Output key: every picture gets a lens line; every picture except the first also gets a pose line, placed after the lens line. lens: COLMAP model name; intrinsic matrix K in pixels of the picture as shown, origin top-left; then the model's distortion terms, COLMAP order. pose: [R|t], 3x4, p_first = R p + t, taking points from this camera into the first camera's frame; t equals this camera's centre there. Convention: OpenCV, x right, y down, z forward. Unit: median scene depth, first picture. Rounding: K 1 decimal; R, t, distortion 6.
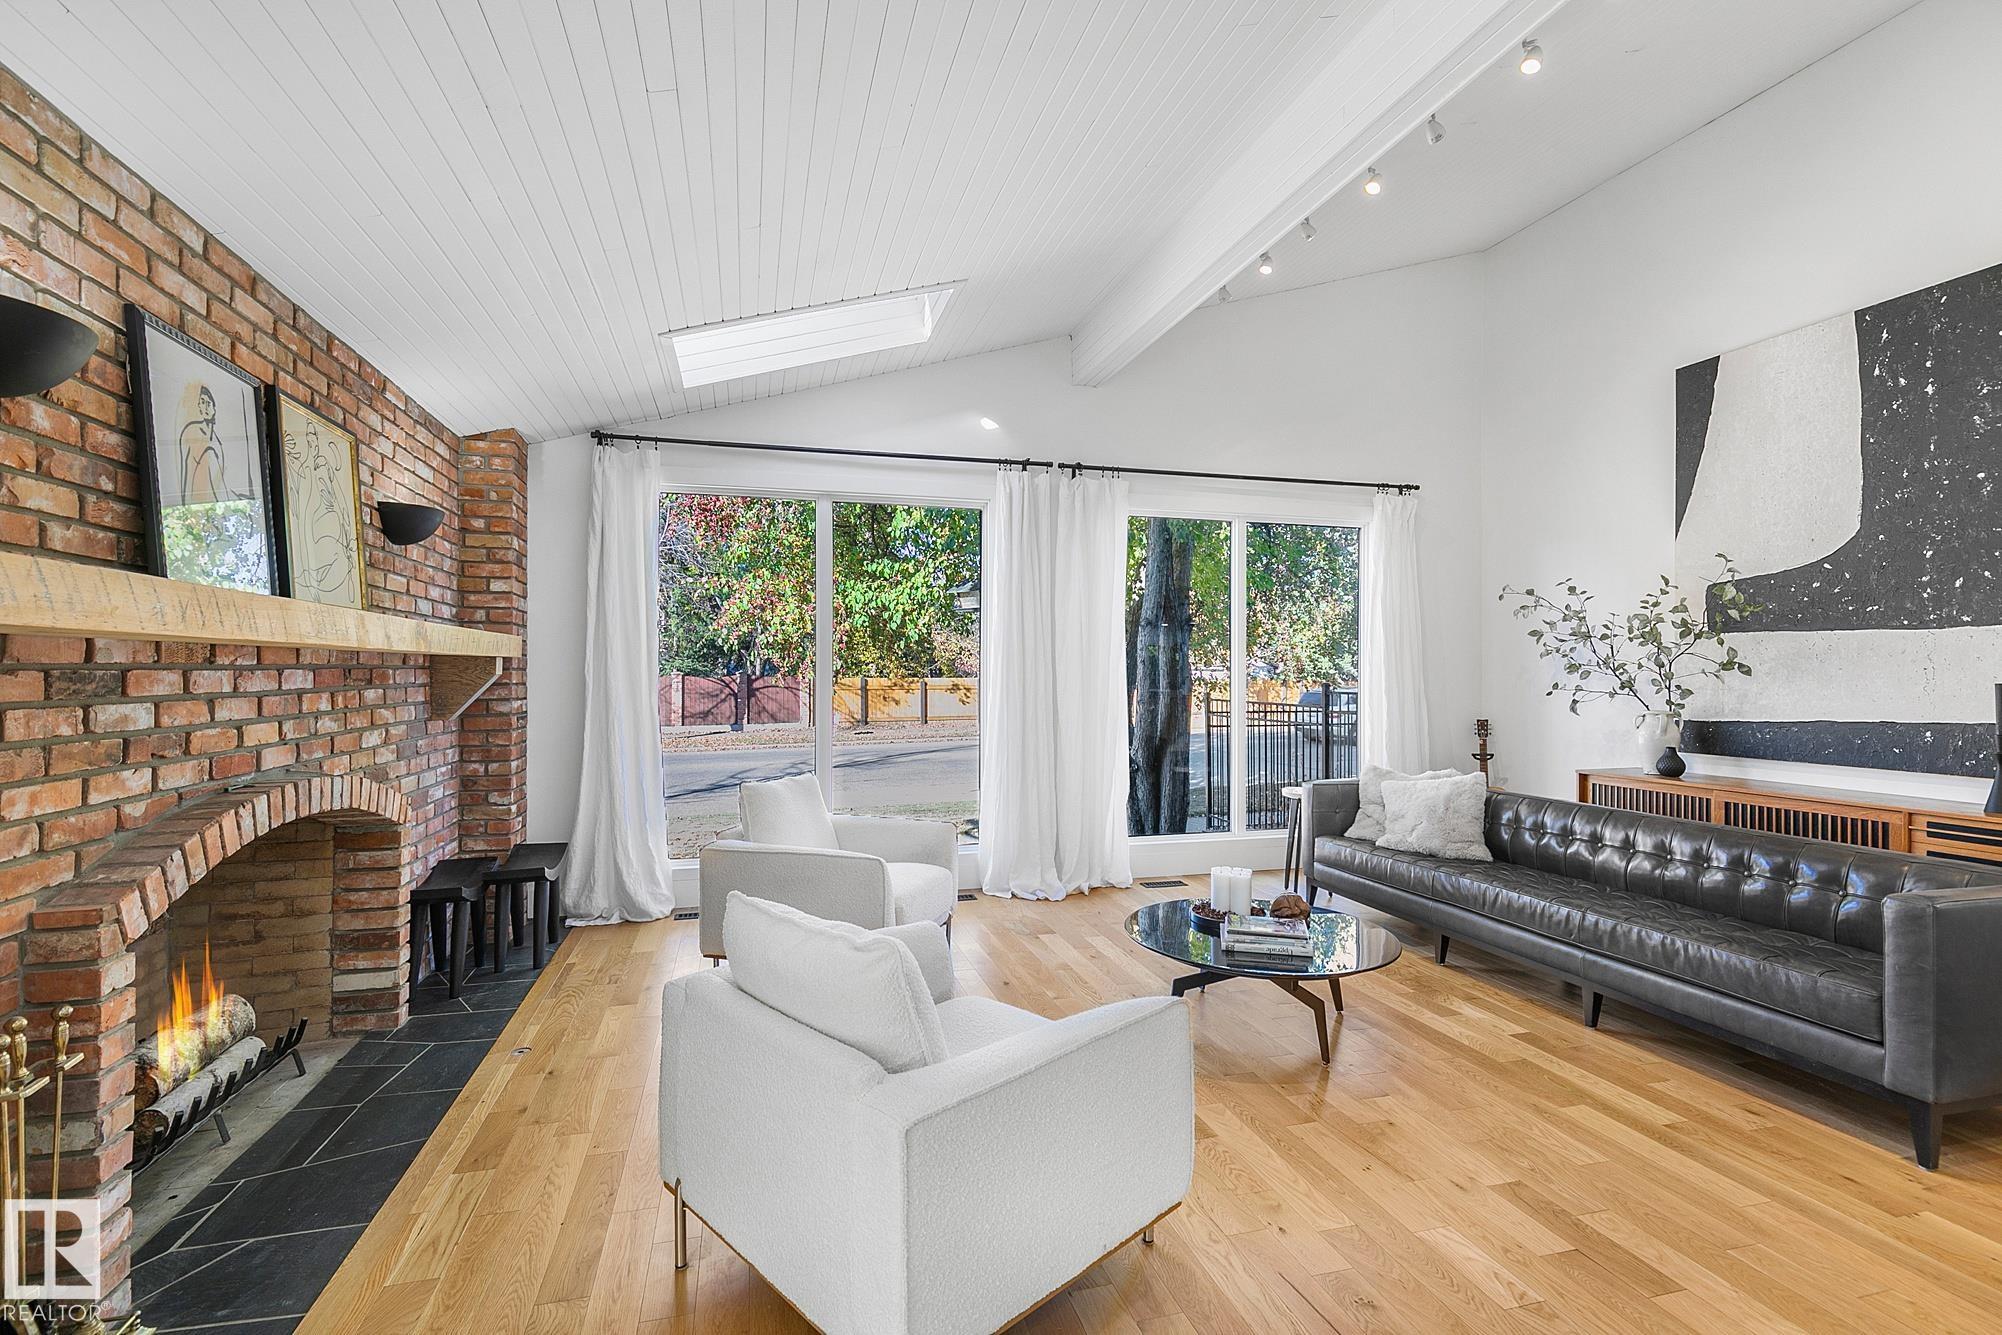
lens RADIAL K [[893.1, 0, 981.6], [0, 893.1, 670.9], [0, 0, 1]] dist [0.002094, 0.000145]
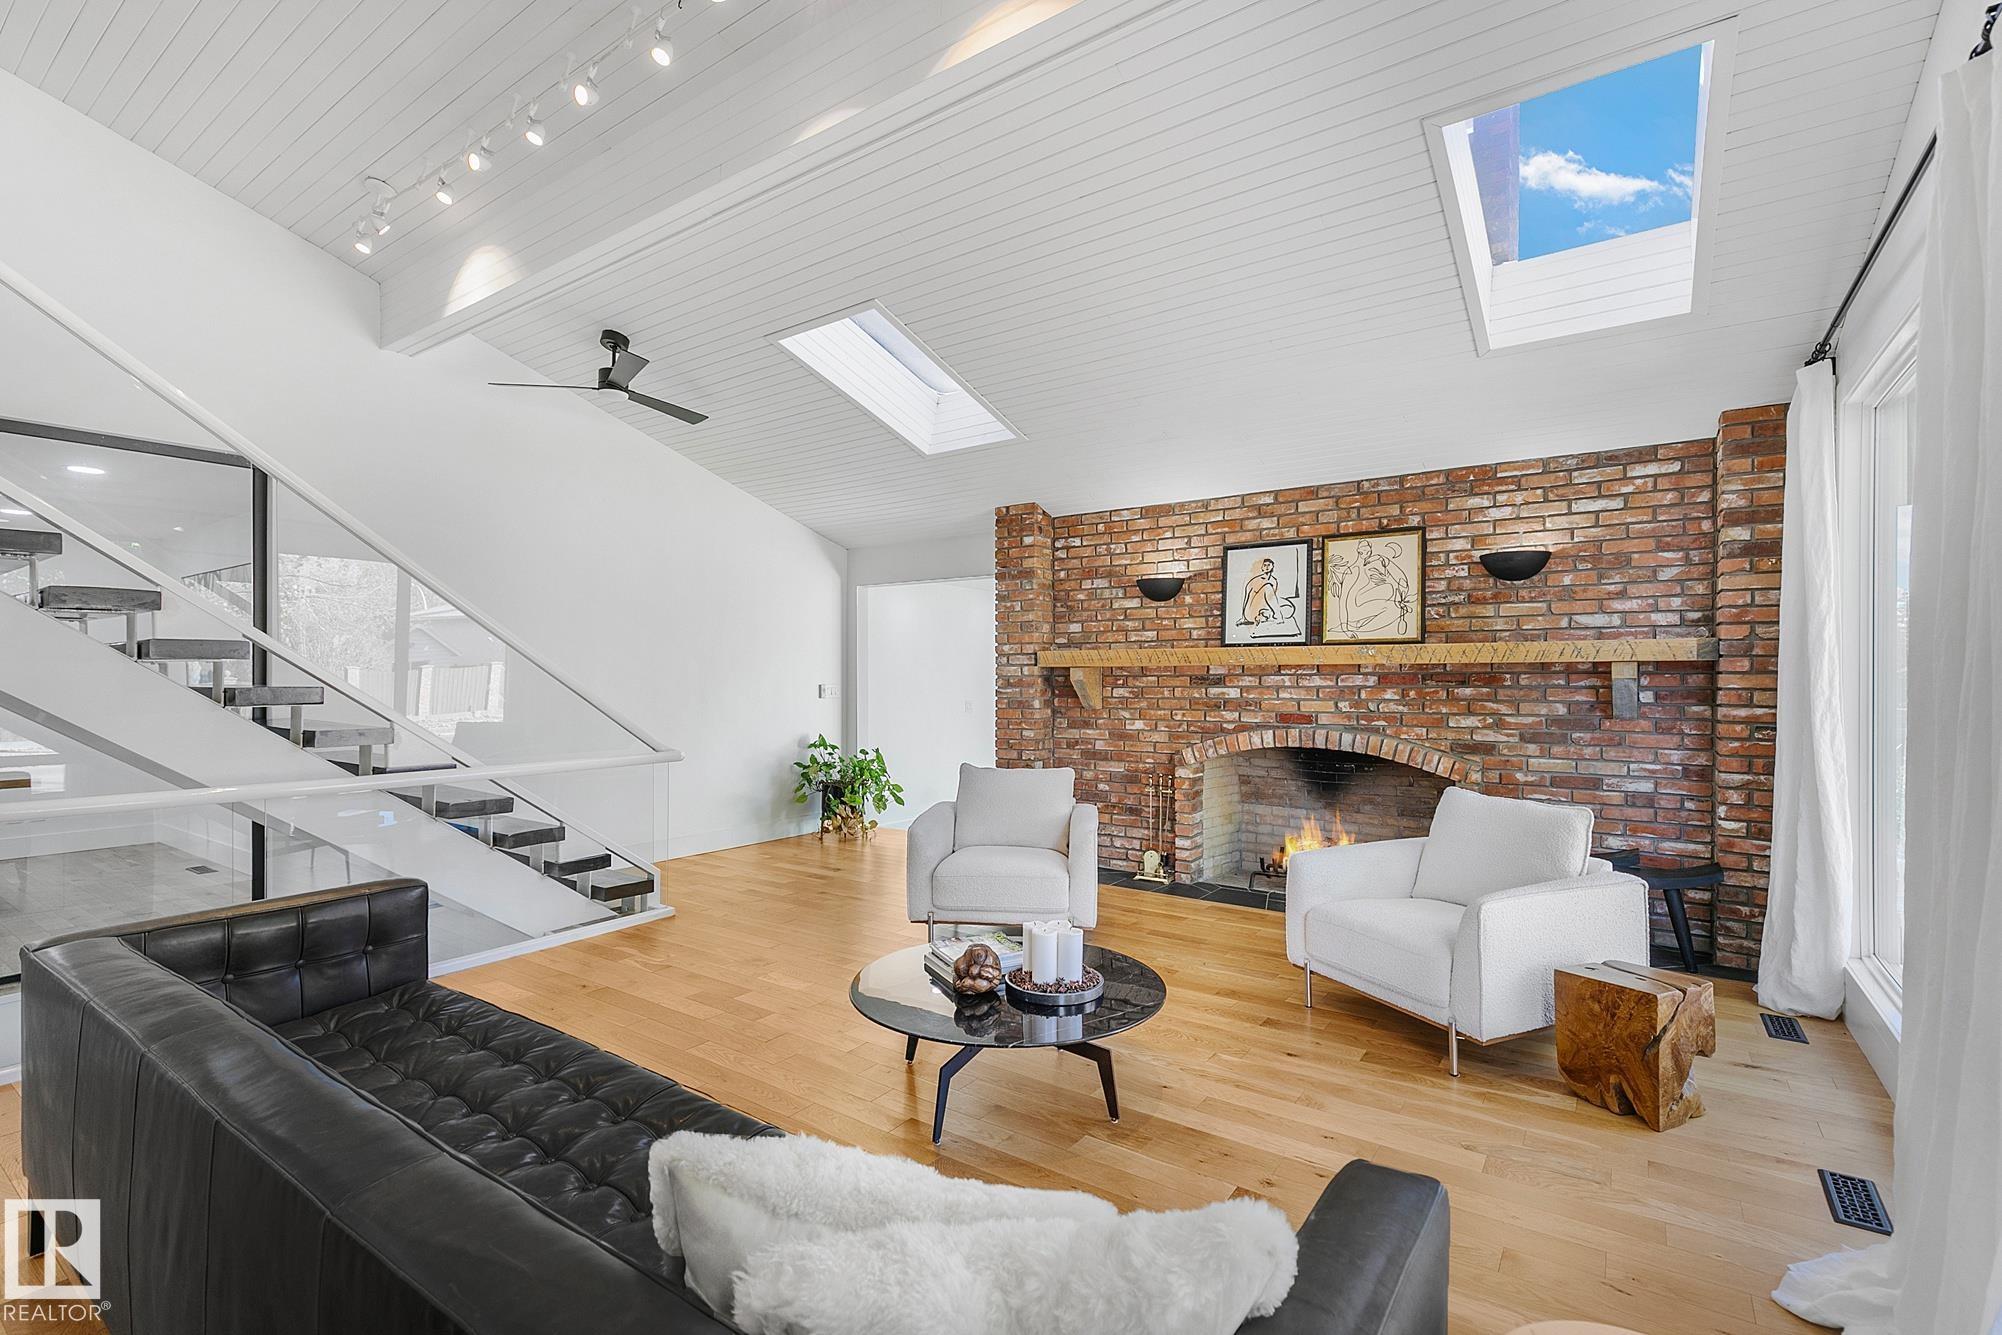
lens RADIAL K [[889.9, 0, 996.9], [0, 889.9, 677.9], [0, 0, 1]] dist [0.011583, -0.000001]
pose [[-0.760018, -0.004153, -0.649889, 1.366722], [-0.001059, 0.999986, -0.005152, 0.019408], [0.649901, -0.003228, -0.760012, 2.573804]]
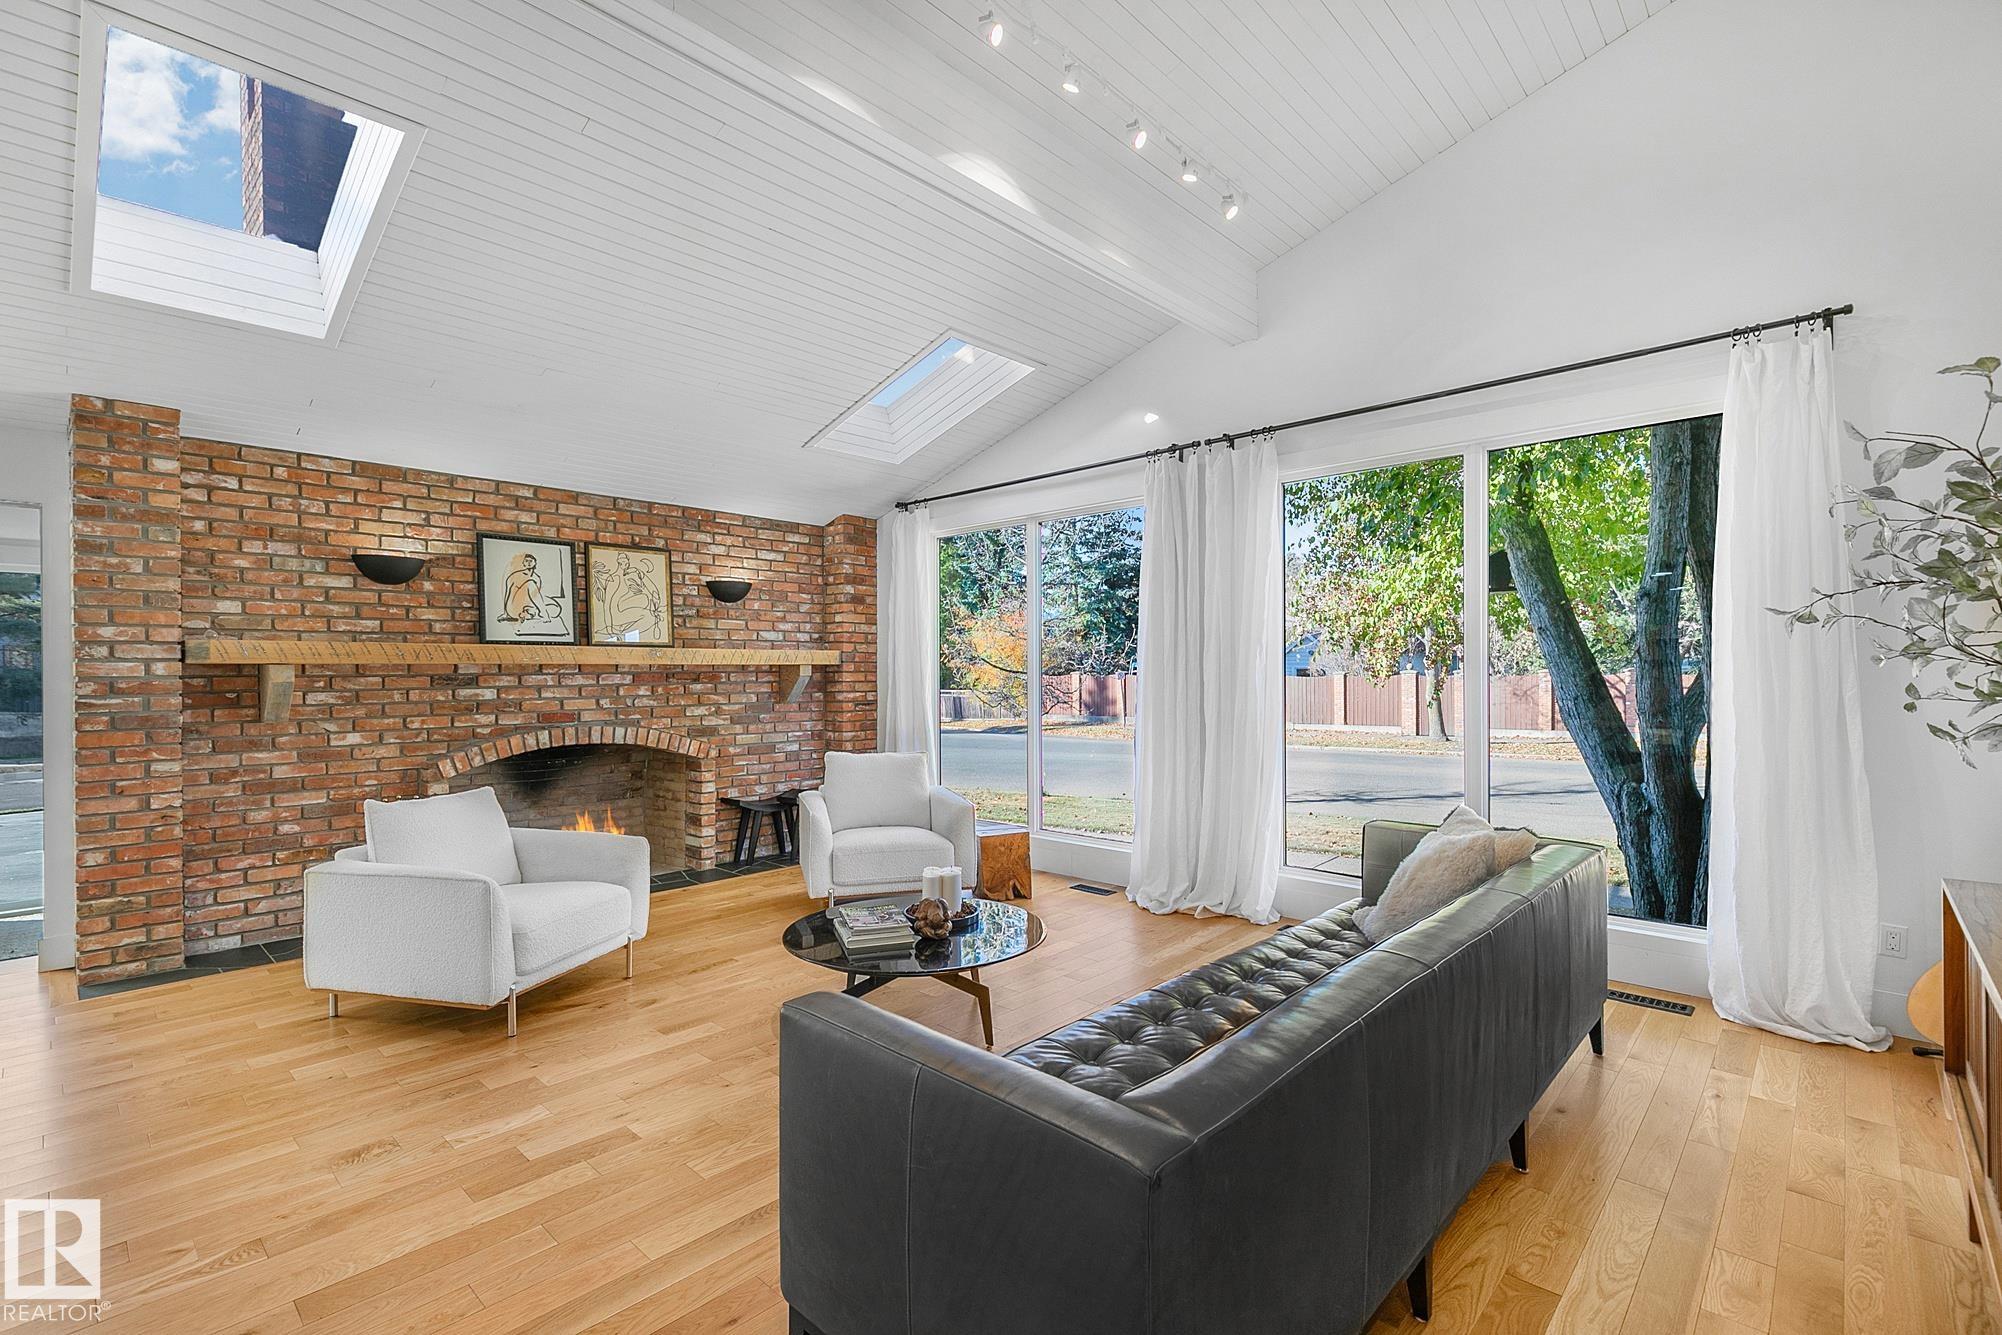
lens RADIAL K [[894.5, 0, 995.6], [0, 894.5, 671.1], [0, 0, 1]] dist [0.003281, 0.000187]
pose [[0.530058, -0.007476, -0.847929, 1.926009], [0.009921, 0.999947, -0.002614, 0.007032], [0.847904, -0.007027, 0.530104, 0.865986]]
